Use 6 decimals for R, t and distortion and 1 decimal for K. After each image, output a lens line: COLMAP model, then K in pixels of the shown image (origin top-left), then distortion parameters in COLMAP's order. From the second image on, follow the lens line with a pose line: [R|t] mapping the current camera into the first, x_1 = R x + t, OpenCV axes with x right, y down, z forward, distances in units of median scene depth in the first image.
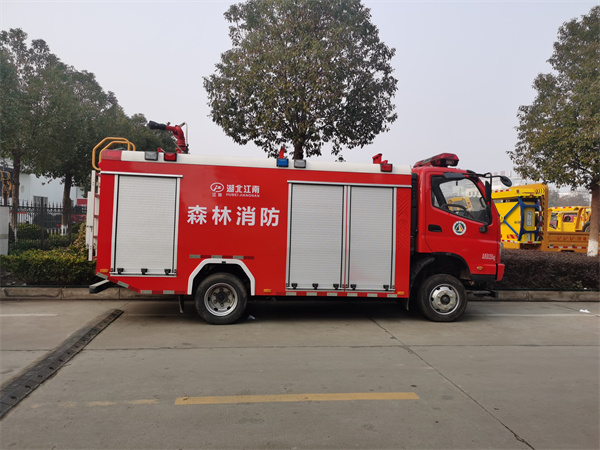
lens RADIAL K [[467.0, 0, 303.5], [0, 467.0, 224.3], [0, 0, 1]] dist [0.030990, -0.006800]
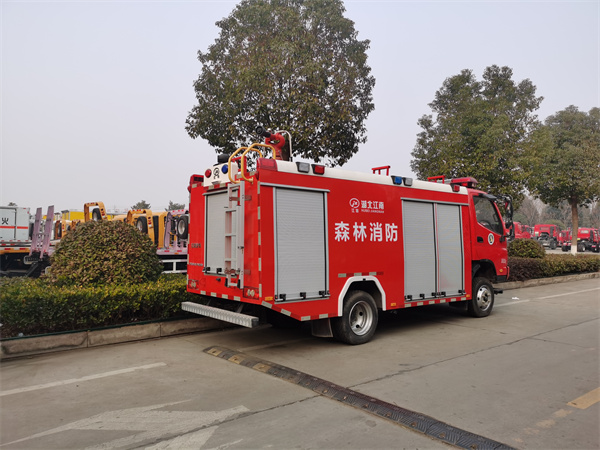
lens RADIAL K [[467.0, 0, 303.2], [0, 467.0, 222.8], [0, 0, 1]] dist [0.030990, -0.006800]
pose [[0.847179, -0.005929, 0.531274, -0.788777], [0.020755, 0.999544, -0.021941, -0.018609], [-0.530901, 0.029615, 0.846916, 0.230977]]
